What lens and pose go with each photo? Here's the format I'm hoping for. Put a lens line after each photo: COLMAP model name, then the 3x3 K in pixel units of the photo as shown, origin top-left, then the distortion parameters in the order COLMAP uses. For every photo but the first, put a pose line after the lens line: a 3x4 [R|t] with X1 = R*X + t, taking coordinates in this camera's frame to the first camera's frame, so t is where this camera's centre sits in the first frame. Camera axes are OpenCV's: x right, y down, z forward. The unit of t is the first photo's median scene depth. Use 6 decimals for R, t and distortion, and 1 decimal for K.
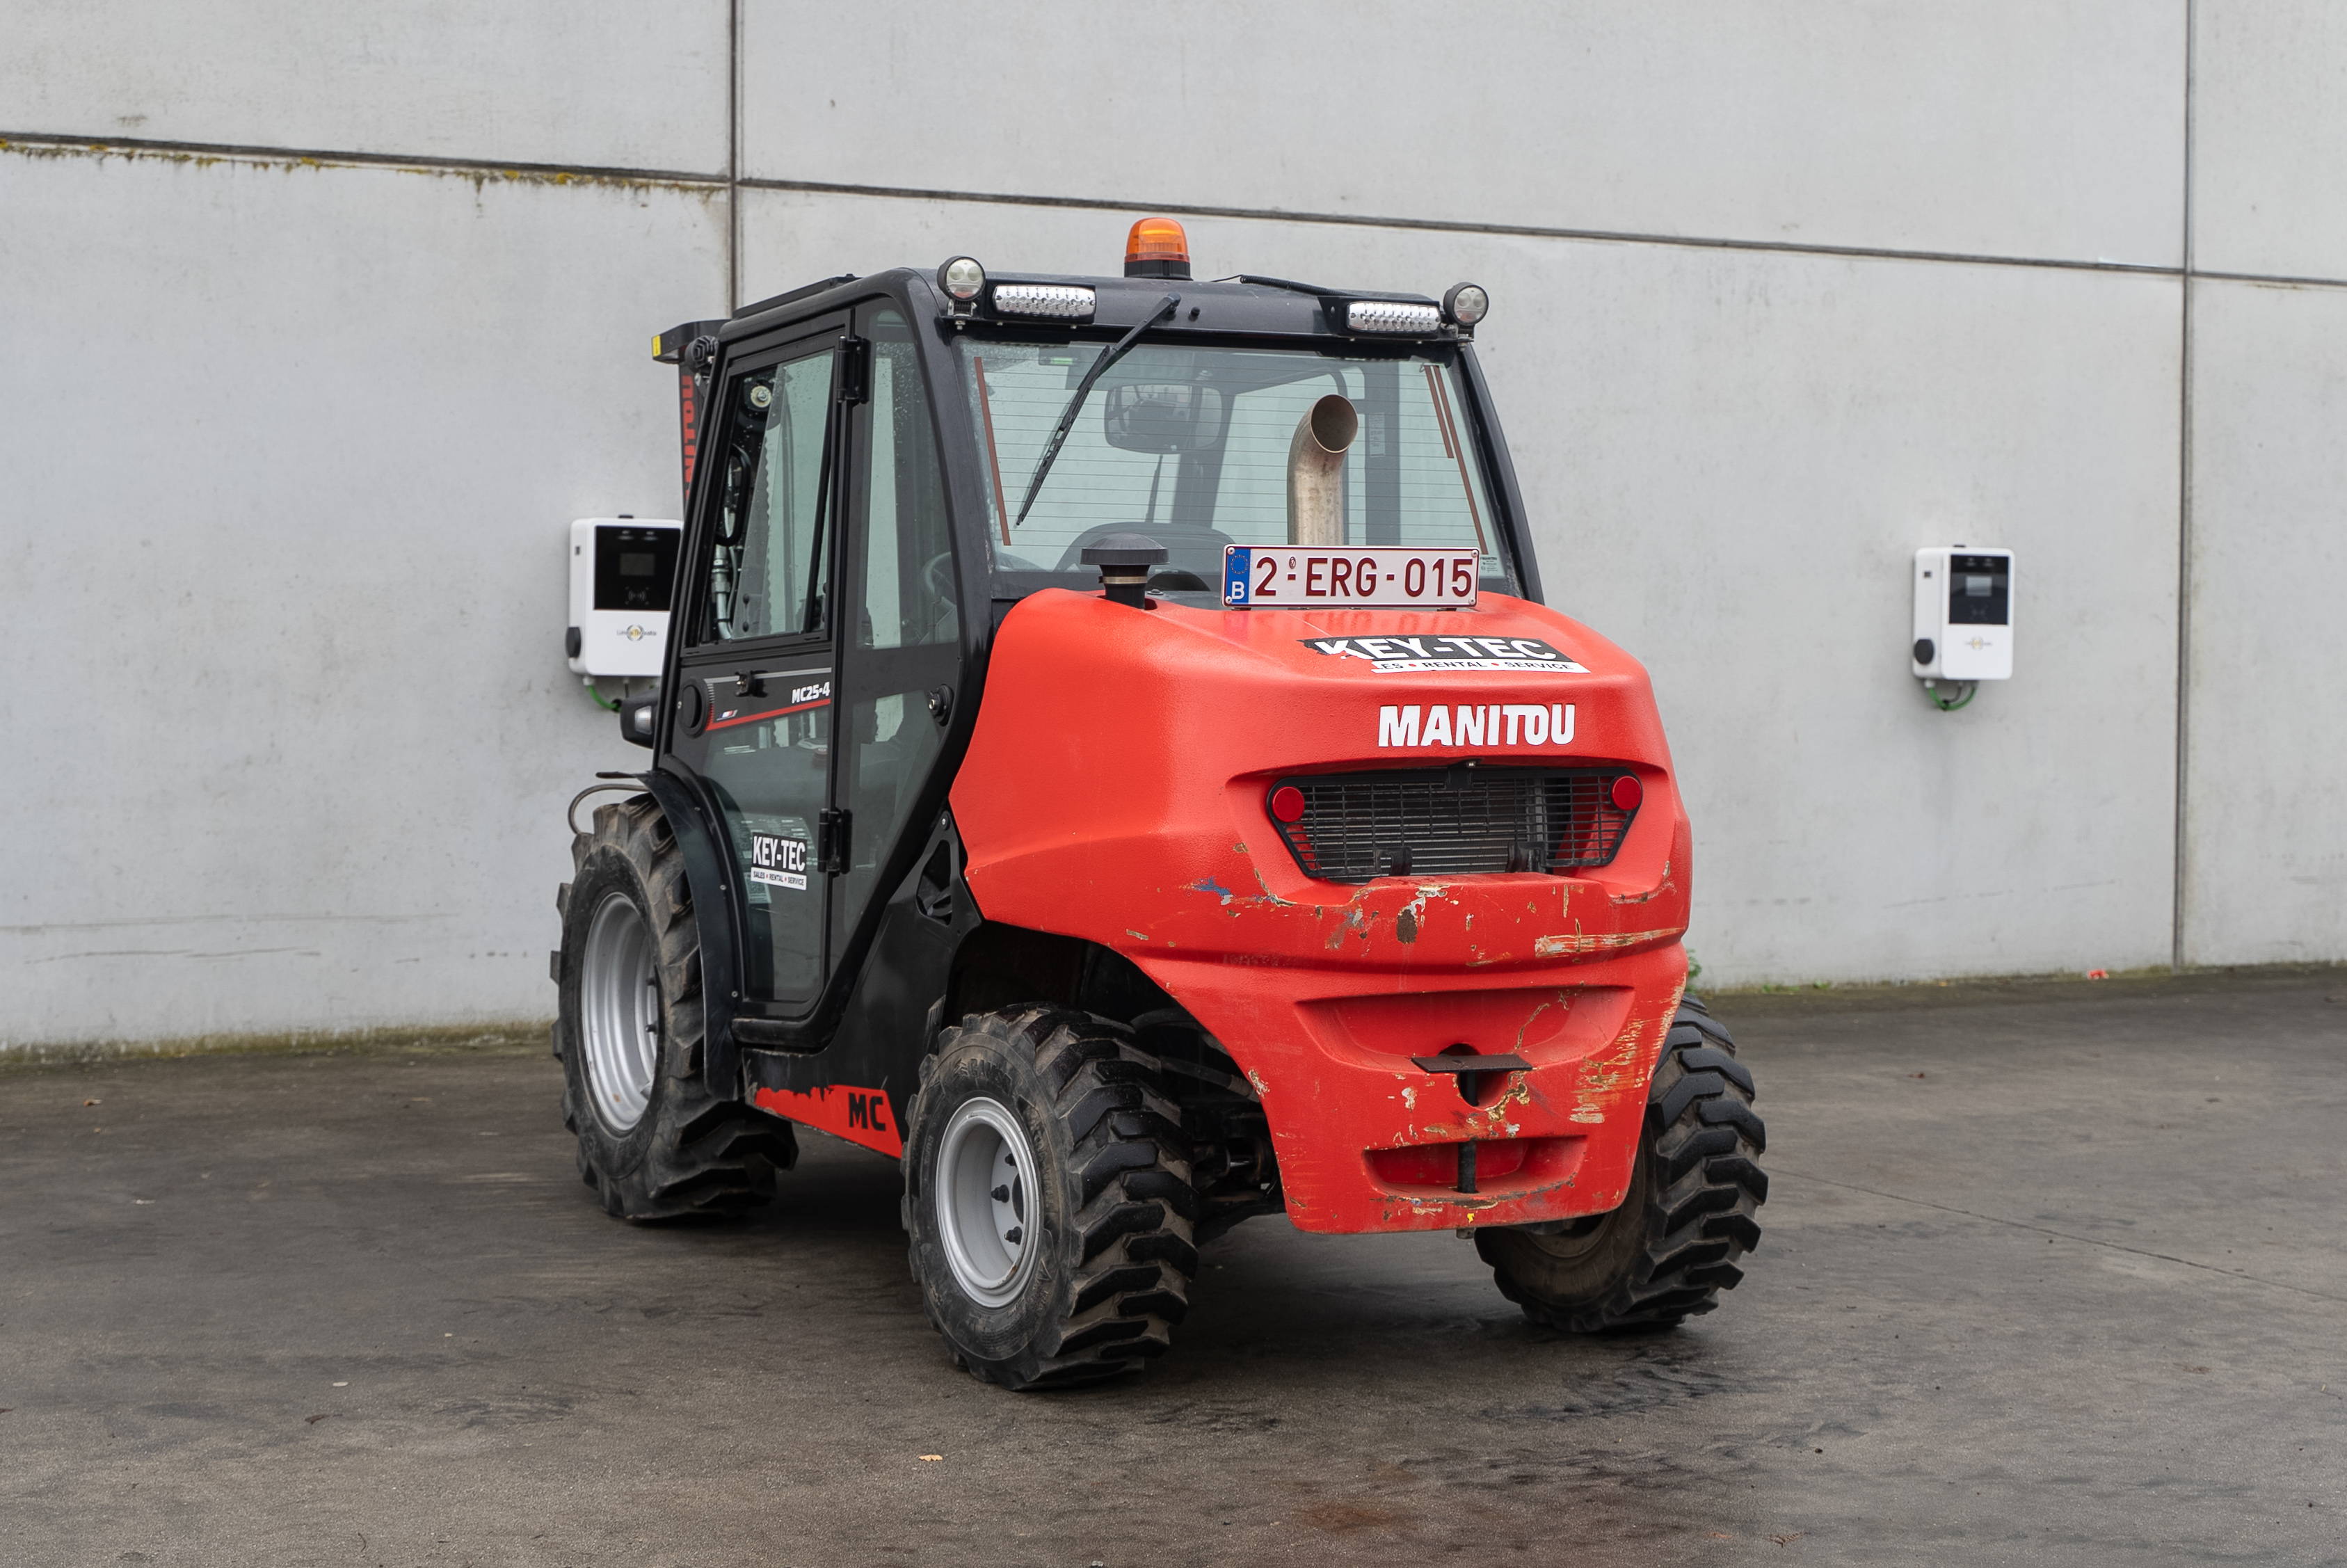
lens RADIAL K [[3778.3, 0, 1173.5], [0, 3778.3, 784.0], [0, 0, 1]] dist [-0.008316, -0.024586]
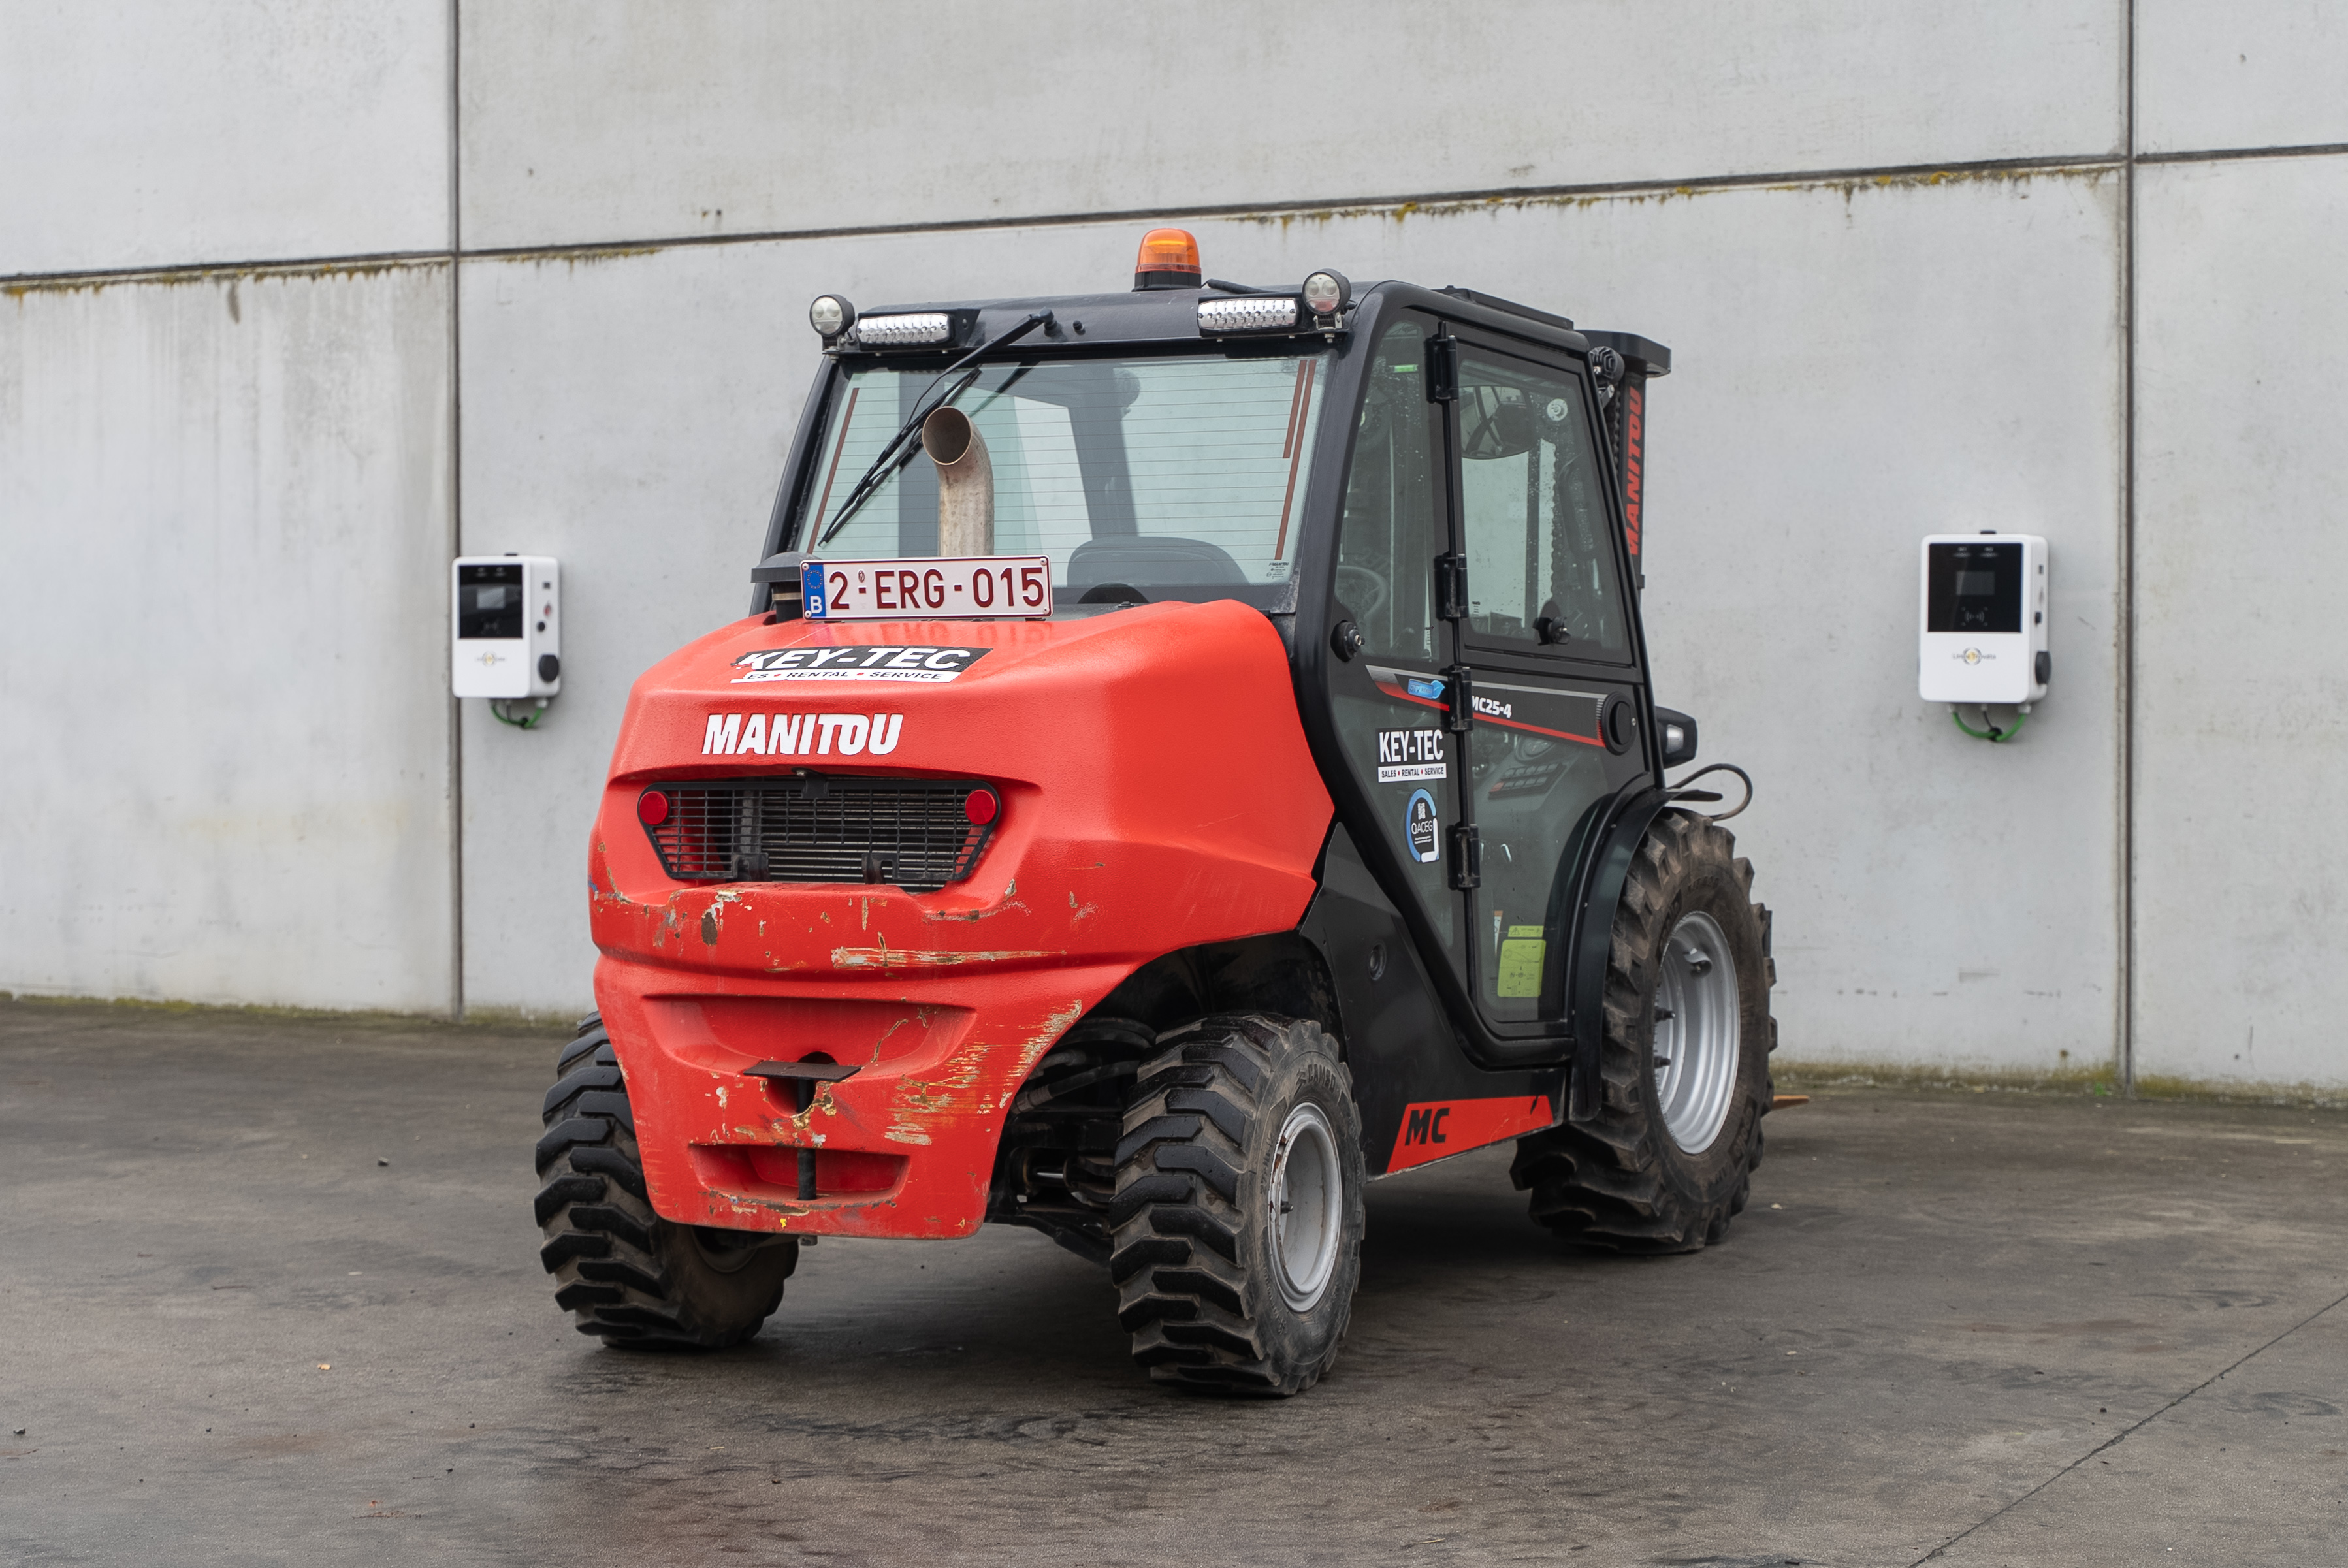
lens RADIAL K [[4226.1, 0, 1333.8], [0, 4226.1, 776.8], [0, 0, 1]] dist [0.004864, -0.099900]
pose [[0.603776, 0.012749, -0.797052, 1.012296], [-0.026138, 0.999651, -0.003809, -0.003509], [0.796726, 0.023133, 0.603898, 0.412282]]
